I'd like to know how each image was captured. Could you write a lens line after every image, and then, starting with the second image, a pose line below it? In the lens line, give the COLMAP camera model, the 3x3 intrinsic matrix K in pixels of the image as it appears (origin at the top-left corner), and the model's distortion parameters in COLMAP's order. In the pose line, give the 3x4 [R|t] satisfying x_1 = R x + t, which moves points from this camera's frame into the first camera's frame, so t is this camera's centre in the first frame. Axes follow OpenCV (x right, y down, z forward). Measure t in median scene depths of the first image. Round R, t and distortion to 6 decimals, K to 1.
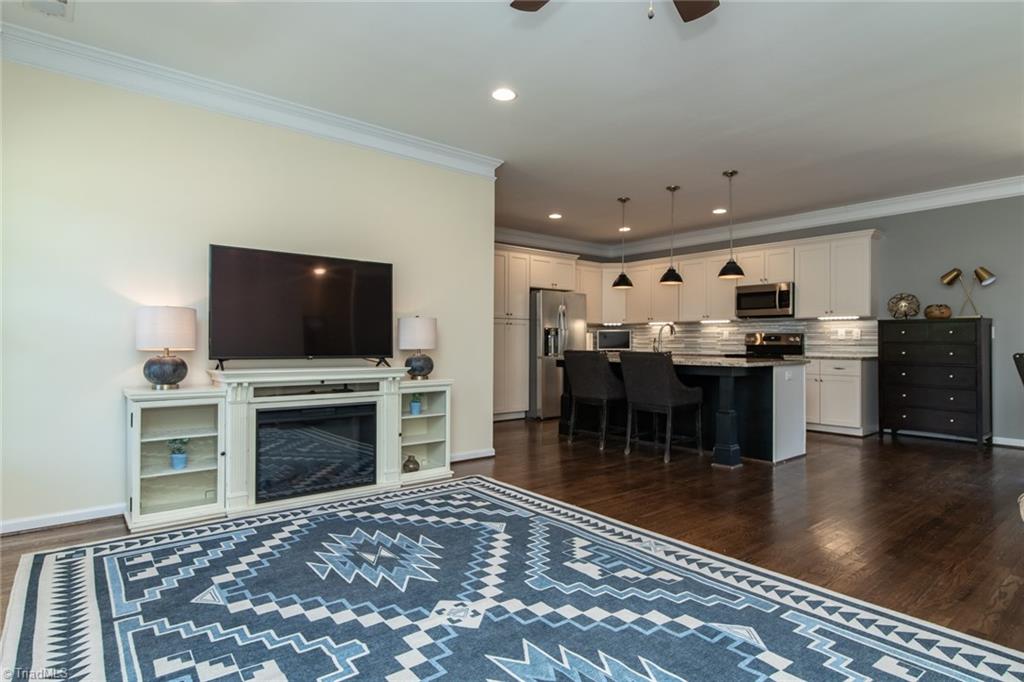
lens RADIAL K [[550.4, 0, 514.4], [0, 550.4, 344.5], [0, 0, 1]] dist [0.006026, -0.003052]
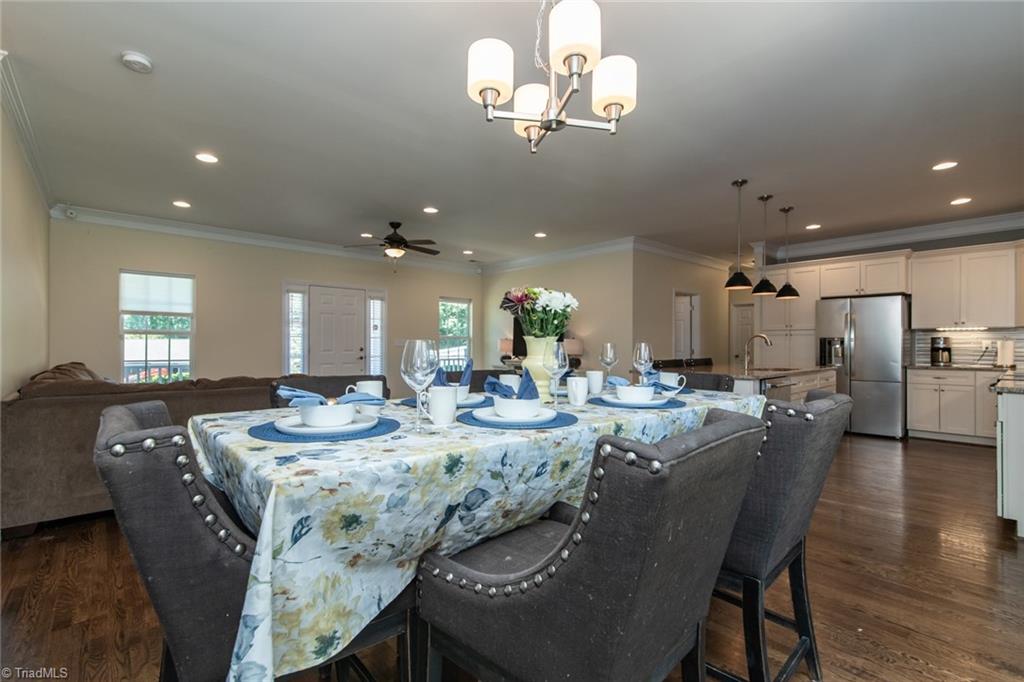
lens RADIAL K [[465.7, 0, 510.9], [0, 465.7, 343.6], [0, 0, 1]] dist [0.001330, 0.000682]
pose [[0.036107, -0.003688, -0.999341, 1.534647], [-0.006119, 0.999974, -0.003911, -0.022495], [0.999329, 0.006257, 0.036083, 0.710963]]
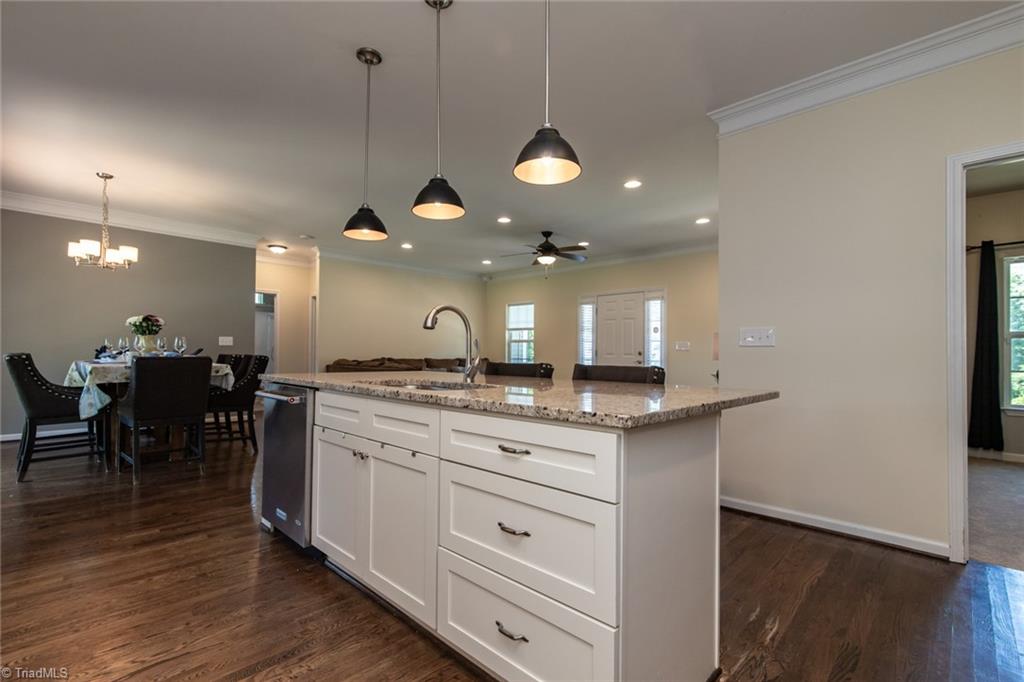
lens RADIAL K [[465.7, 0, 507.1], [0, 465.7, 345.5], [0, 0, 1]] dist [0.001330, 0.000682]
pose [[-0.995113, -0.015758, -0.097481, 0.375114], [-0.014495, 0.999802, -0.013649, -0.001753], [0.097677, -0.012170, -0.995144, 1.903147]]
